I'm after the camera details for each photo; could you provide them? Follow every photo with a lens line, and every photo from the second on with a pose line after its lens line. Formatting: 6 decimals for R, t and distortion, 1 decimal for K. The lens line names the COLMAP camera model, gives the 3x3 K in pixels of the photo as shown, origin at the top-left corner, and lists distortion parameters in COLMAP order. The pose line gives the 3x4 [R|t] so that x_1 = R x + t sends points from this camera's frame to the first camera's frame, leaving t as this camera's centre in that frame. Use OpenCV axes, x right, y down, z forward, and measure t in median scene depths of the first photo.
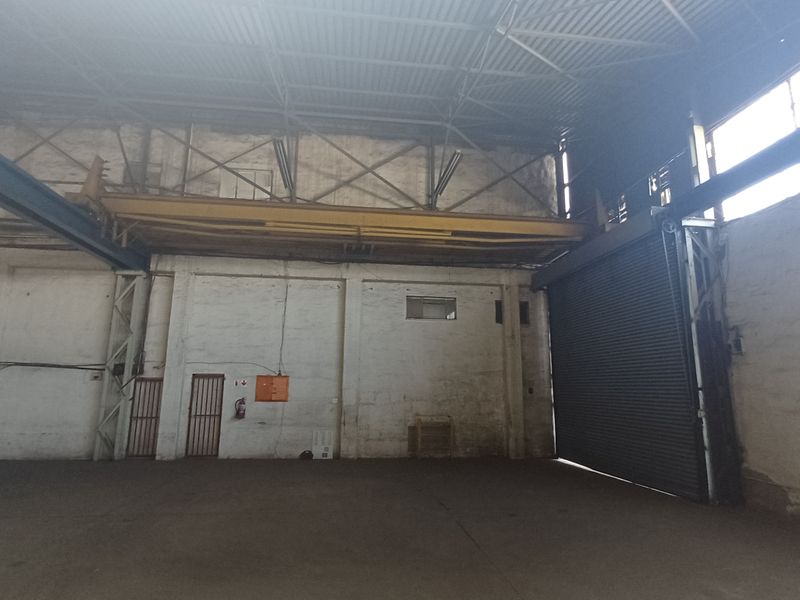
lens RADIAL K [[493.0, 0, 400.0], [0, 493.0, 300.0], [0, 0, 1]] dist [0.002059, -0.000082]
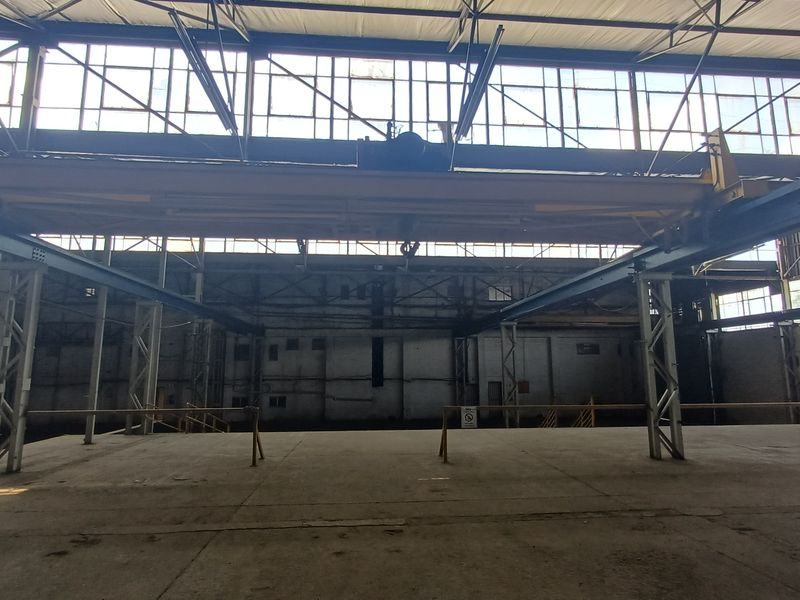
lens RADIAL K [[493.0, 0, 400.0], [0, 493.0, 300.0], [0, 0, 1]] dist [0.002059, -0.000082]
pose [[0.999400, -0.017267, -0.030032, -0.763363], [0.018781, 0.998529, 0.050861, -0.357267], [0.029109, -0.051394, 0.998254, -1.298536]]
